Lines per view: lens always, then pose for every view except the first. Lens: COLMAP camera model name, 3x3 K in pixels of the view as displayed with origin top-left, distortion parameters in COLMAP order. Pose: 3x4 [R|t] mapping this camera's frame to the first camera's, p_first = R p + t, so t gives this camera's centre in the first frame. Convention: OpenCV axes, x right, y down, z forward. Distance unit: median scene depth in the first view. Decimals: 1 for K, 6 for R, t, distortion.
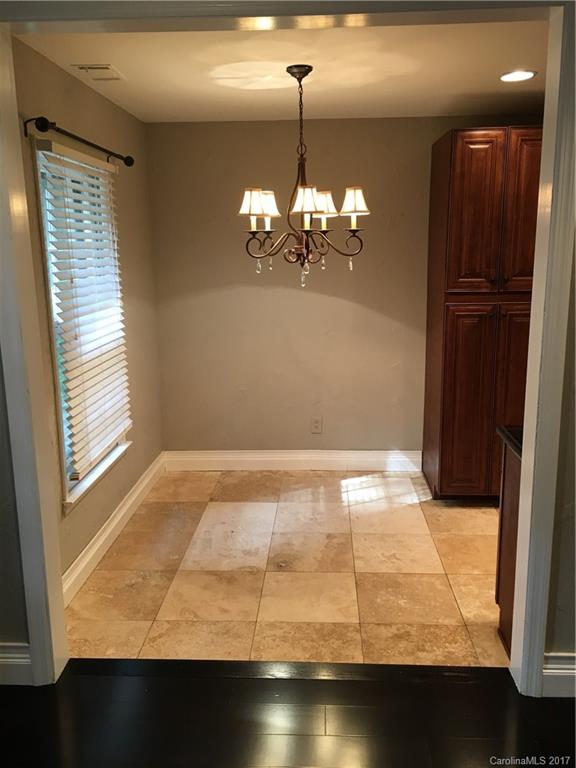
lens RADIAL K [[650.7, 0, 292.1], [0, 650.7, 380.6], [0, 0, 1]] dist [0.097441, -0.142157]
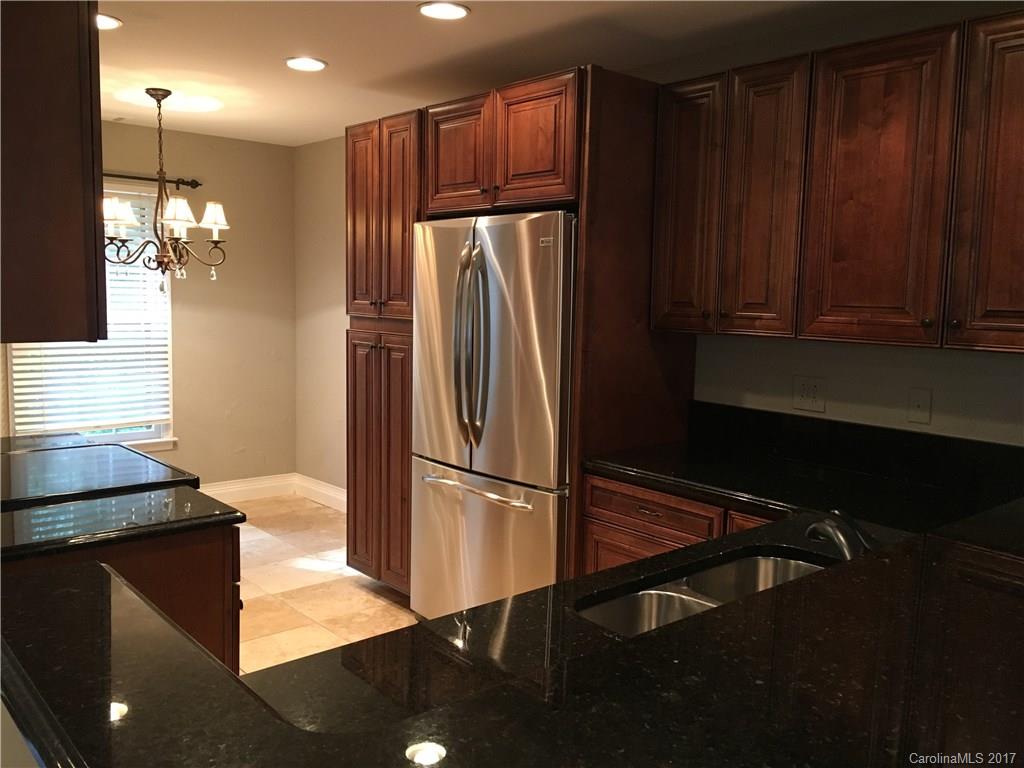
lens RADIAL K [[867.7, 0, 508.3], [0, 867.7, 378.4], [0, 0, 1]] dist [0.097441, -0.142157]
pose [[0.688696, 0.101620, -0.717893, 1.168109], [-0.176464, 0.983849, -0.030020, -0.057674], [0.703248, 0.147357, 0.695506, 0.378266]]
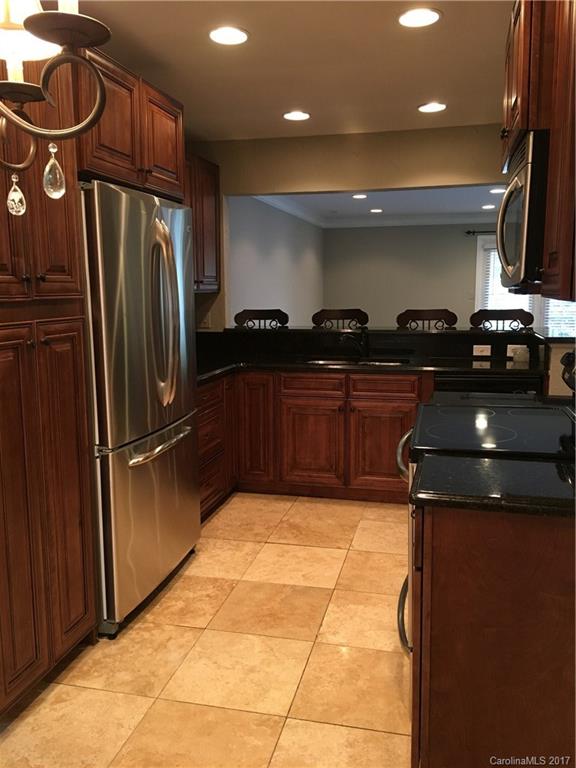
lens RADIAL K [[650.7, 0, 292.1], [0, 650.7, 380.6], [0, 0, 1]] dist [0.097441, -0.142157]
pose [[0.186669, -0.129097, 0.973904, -0.185258], [0.203862, 0.974840, 0.090147, -0.074325], [-0.961038, 0.181715, 0.208290, 0.677771]]
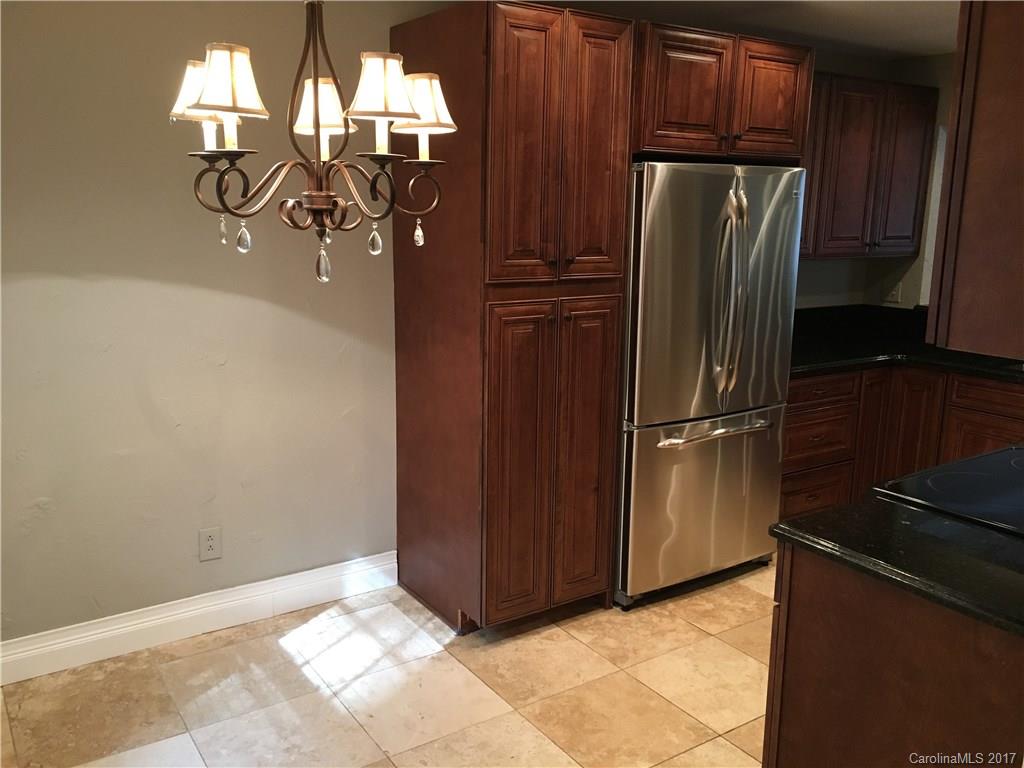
lens RADIAL K [[867.7, 0, 508.3], [0, 867.7, 378.4], [0, 0, 1]] dist [0.097441, -0.142157]
pose [[0.803086, -0.092010, 0.588716, -0.206515], [0.097032, 0.995012, 0.023145, -0.066492], [-0.587910, 0.038537, 0.808008, 0.368760]]
